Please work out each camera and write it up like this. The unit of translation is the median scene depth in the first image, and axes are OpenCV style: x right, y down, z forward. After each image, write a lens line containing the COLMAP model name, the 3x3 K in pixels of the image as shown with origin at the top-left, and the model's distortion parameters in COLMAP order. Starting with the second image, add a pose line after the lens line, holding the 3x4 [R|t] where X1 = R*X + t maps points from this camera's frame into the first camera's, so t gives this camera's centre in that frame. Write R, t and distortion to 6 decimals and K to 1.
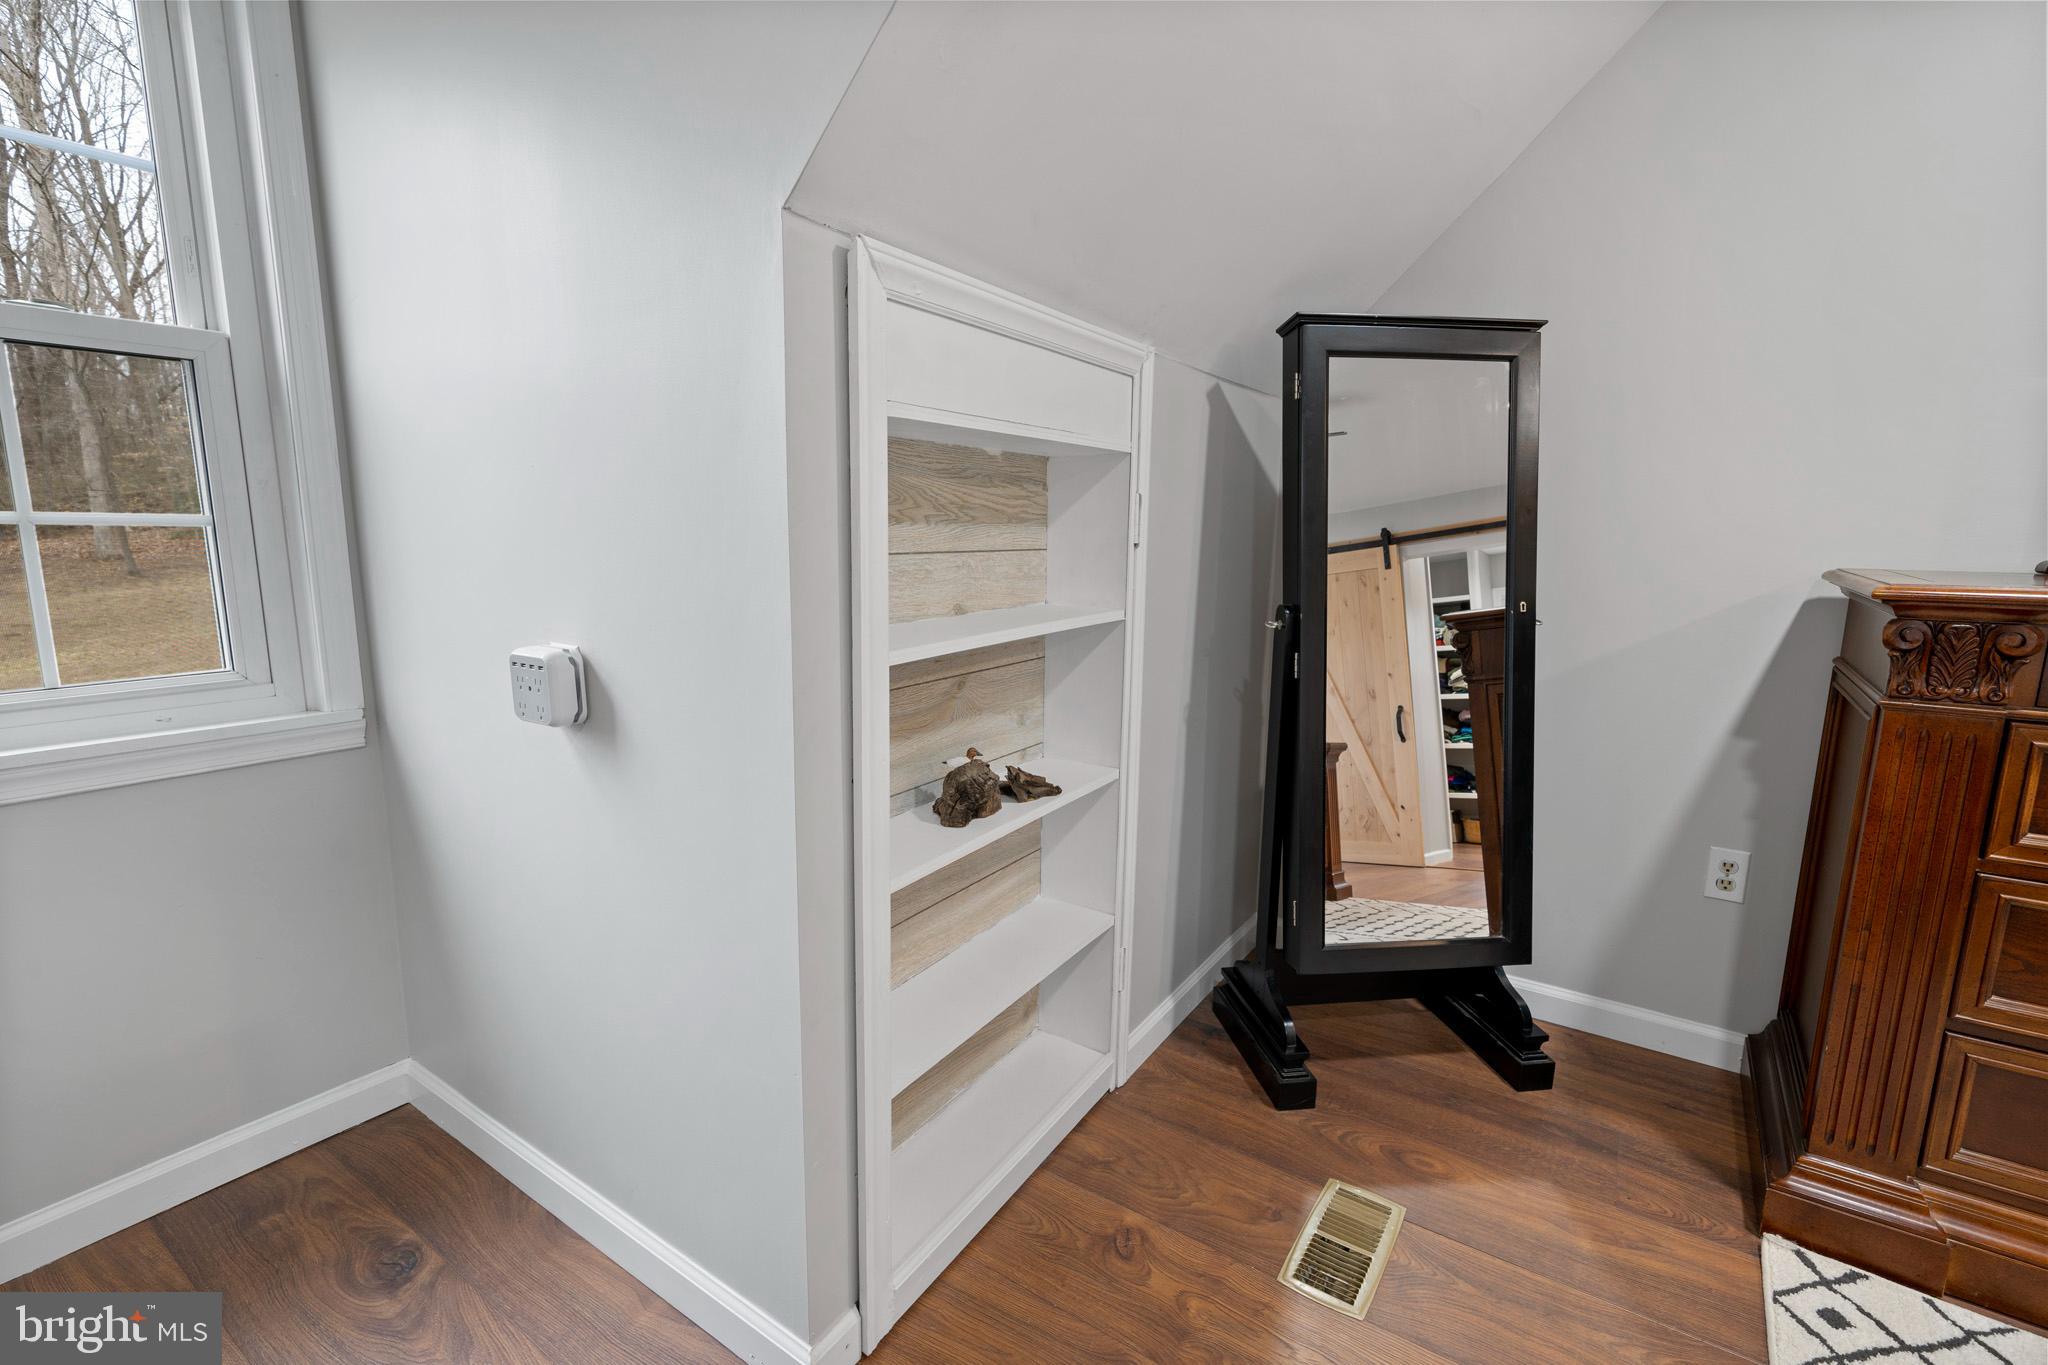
lens RADIAL K [[935.6, 0, 1017.3], [0, 935.6, 688.9], [0, 0, 1]] dist [0.000626, 0.000841]
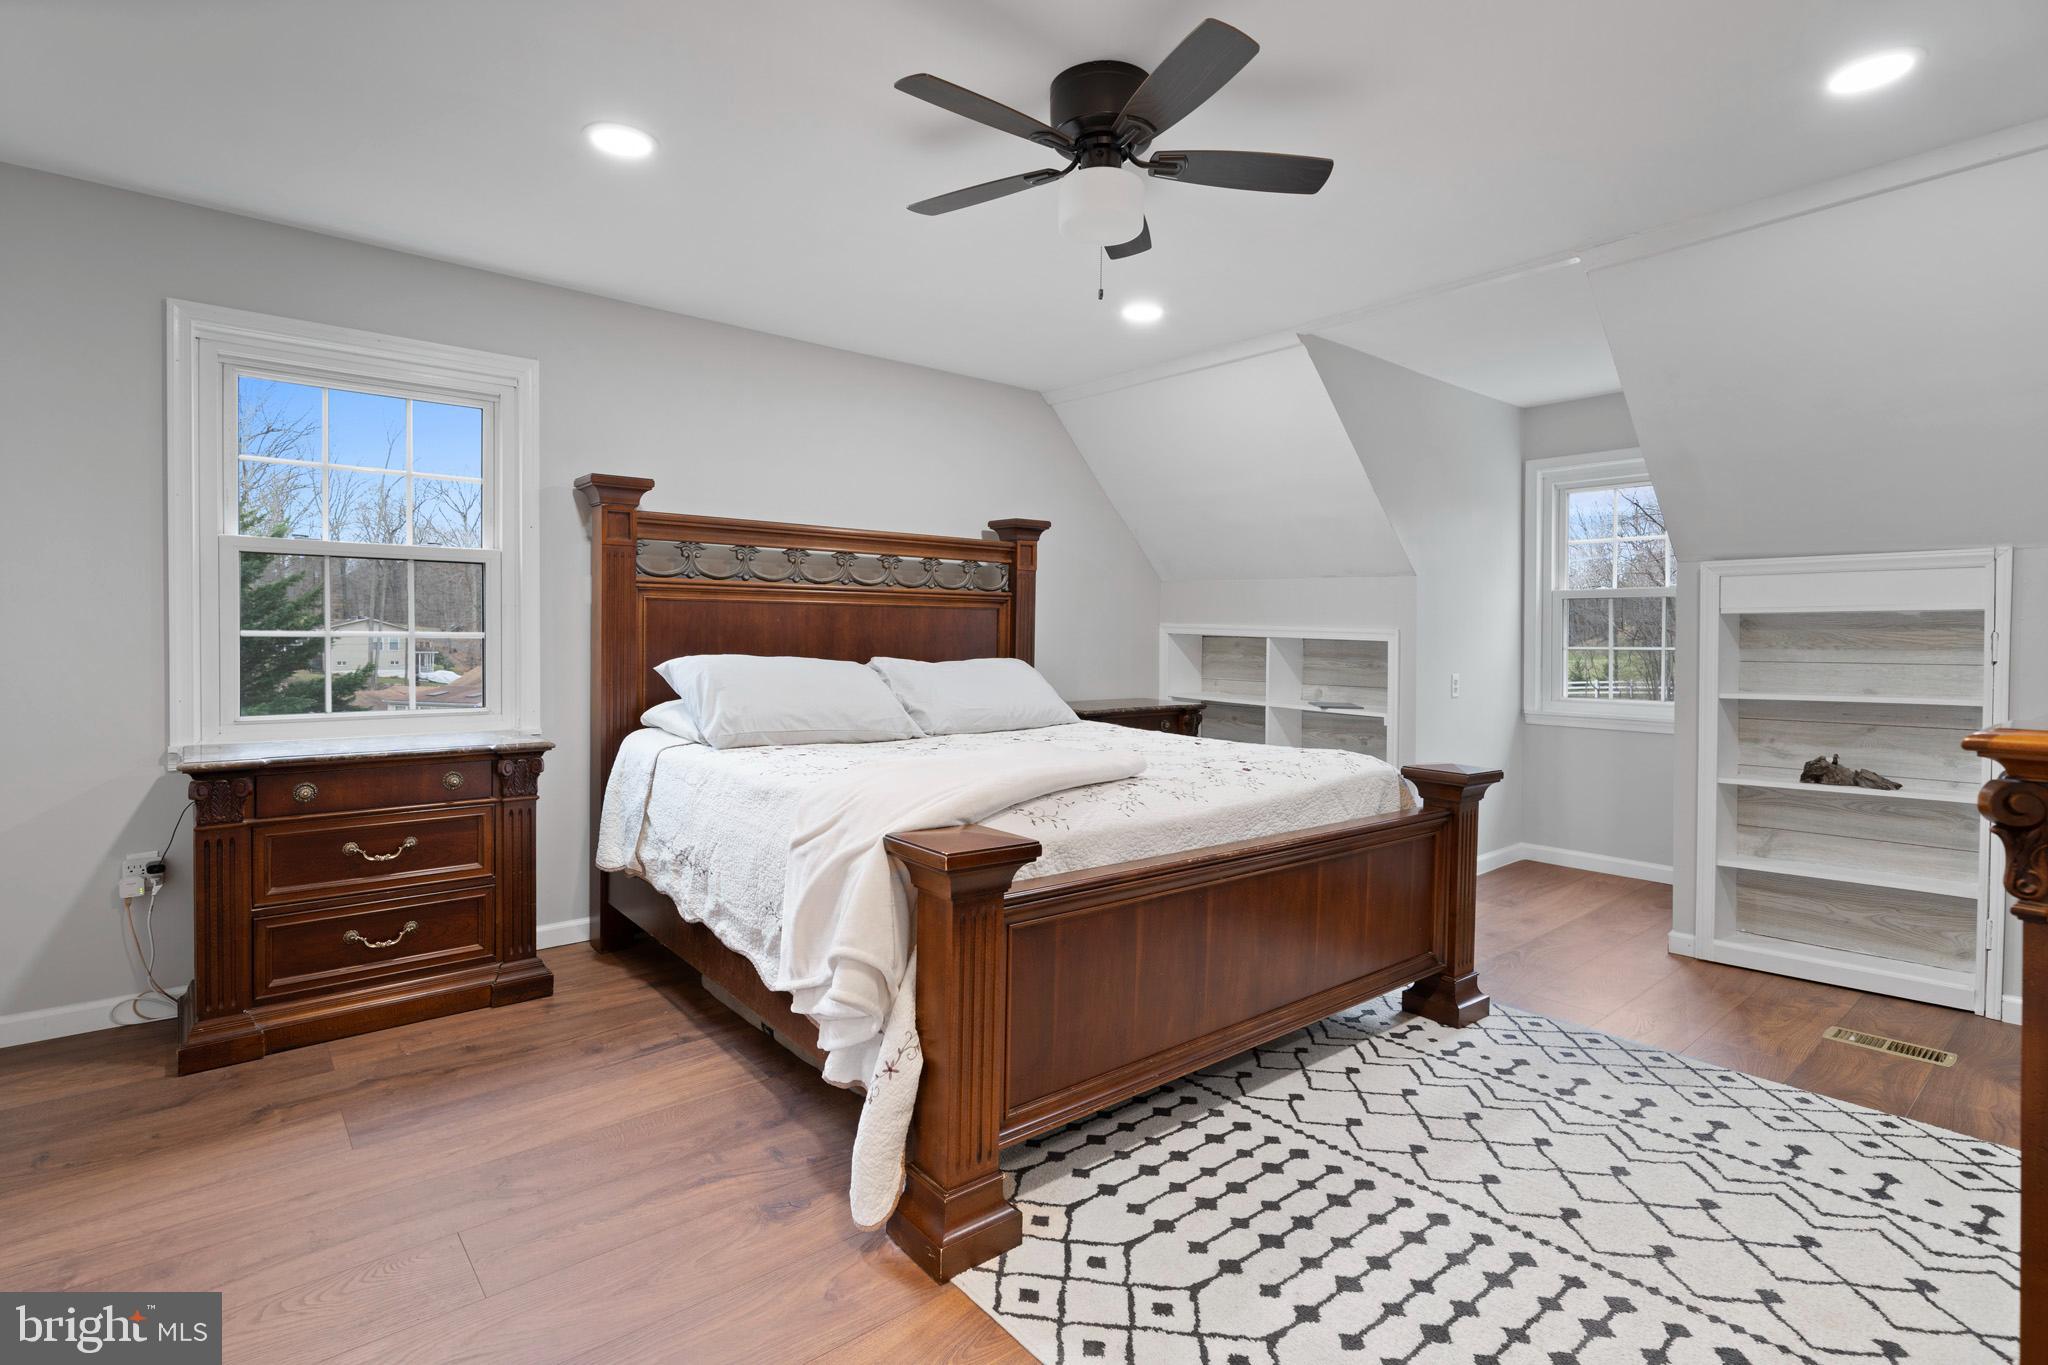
lens RADIAL K [[957.0, 0, 1016.6], [0, 957.0, 646.5], [0, 0, 1]] dist [0.000137, 0.000493]
pose [[-0.273600, -0.004539, -0.961833, 2.303217], [-0.173441, 0.983830, 0.044694, 0.043302], [0.946077, 0.179050, -0.269963, -0.189552]]
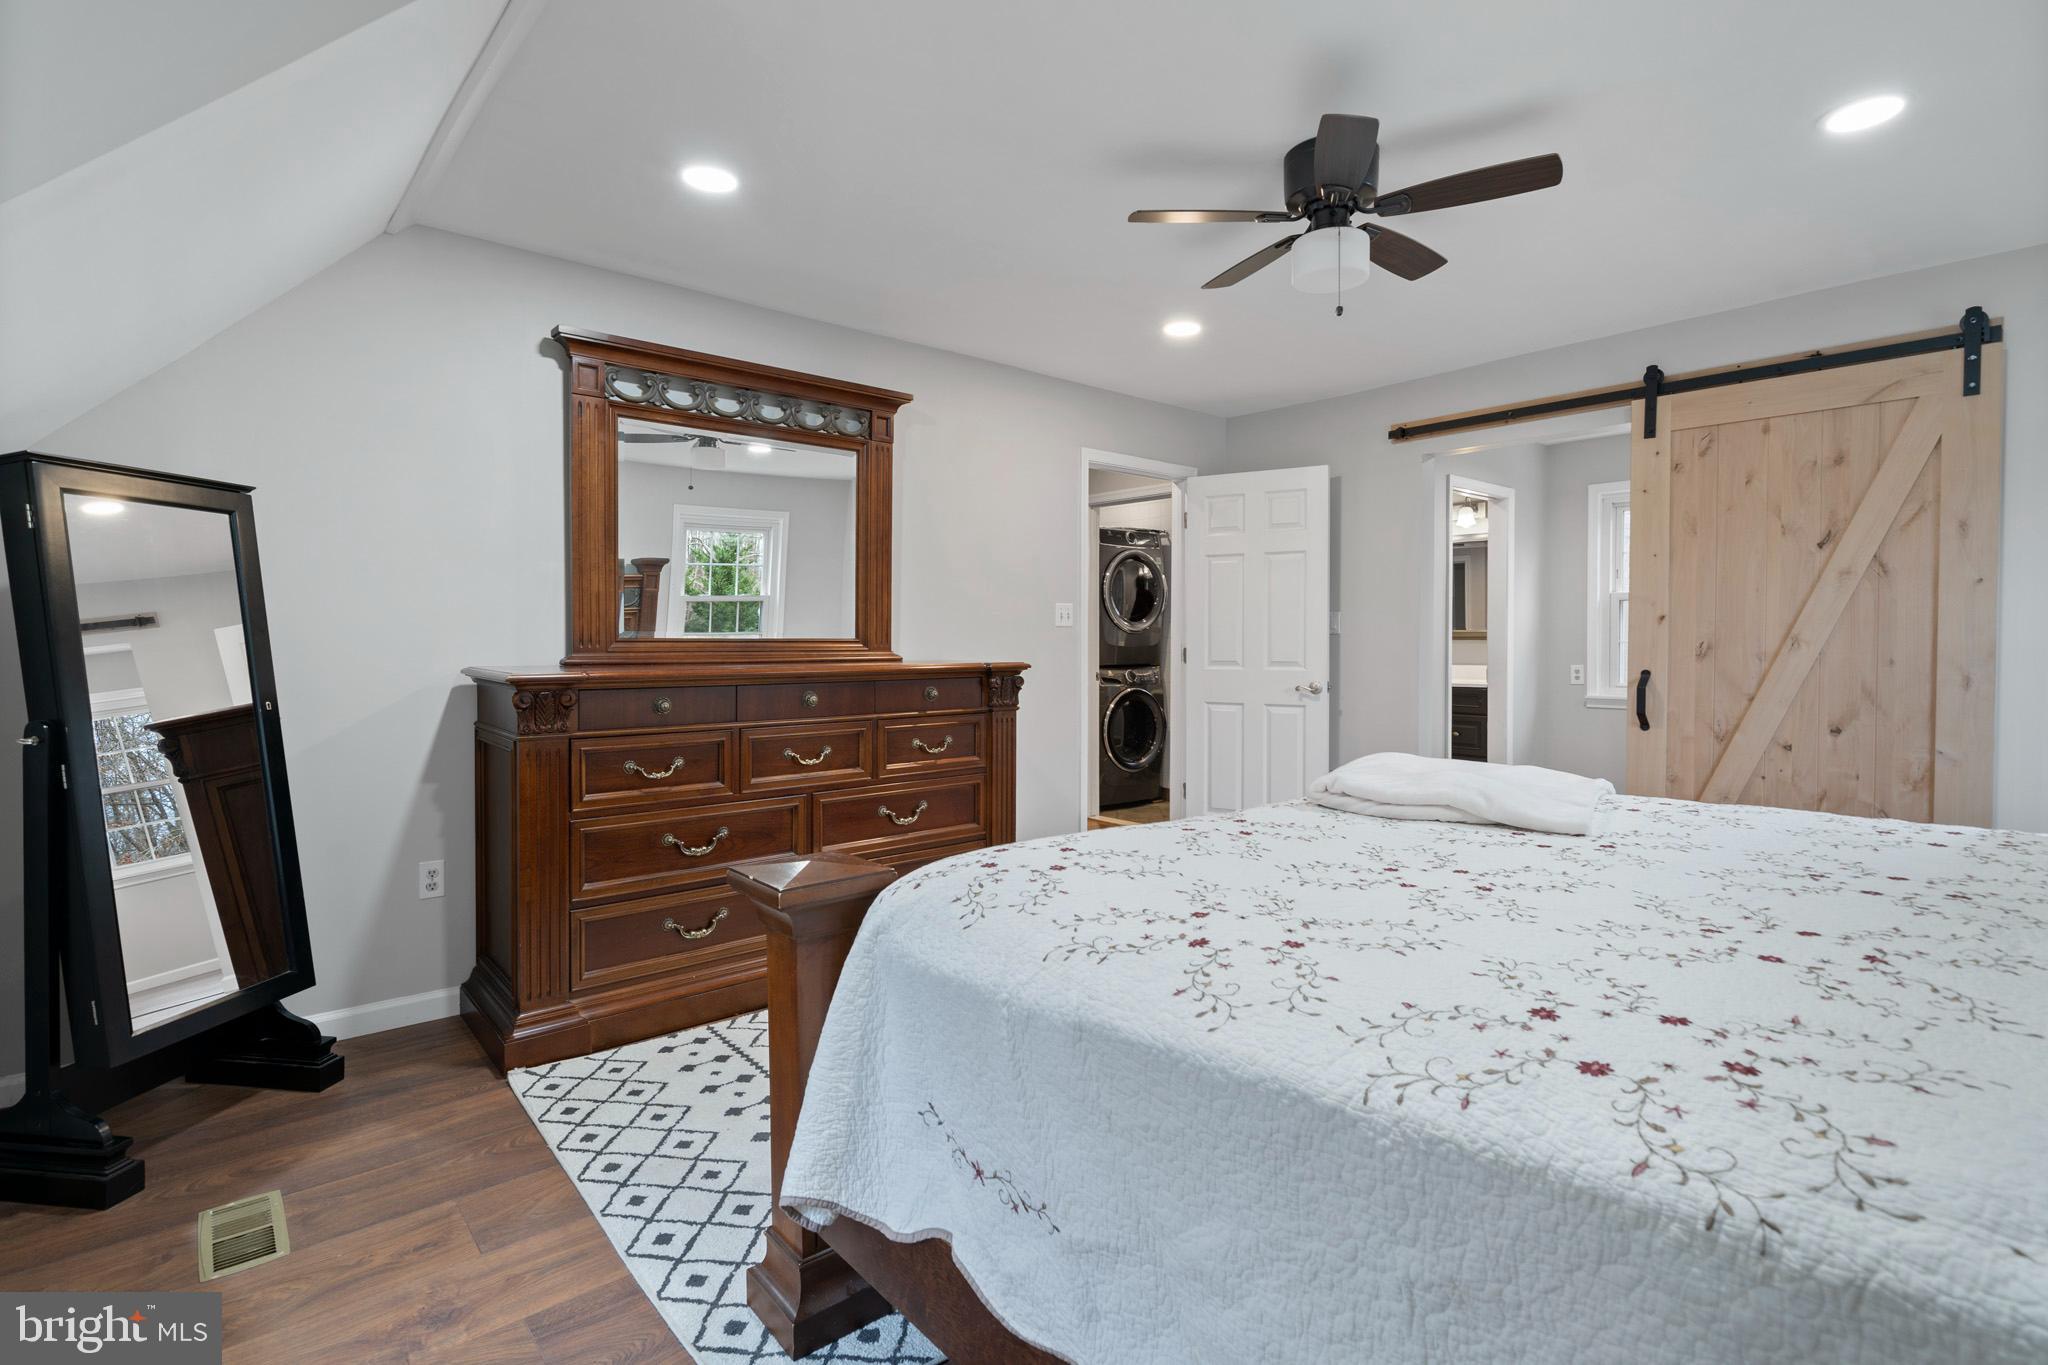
lens RADIAL K [[957.0, 0, 1016.6], [0, 957.0, 646.5], [0, 0, 1]] dist [0.000137, 0.000493]
pose [[0.255311, -0.017450, 0.966701, -0.508326], [0.168376, 0.985362, -0.026682, 0.042524], [-0.952085, 0.169582, 0.254512, -0.345315]]
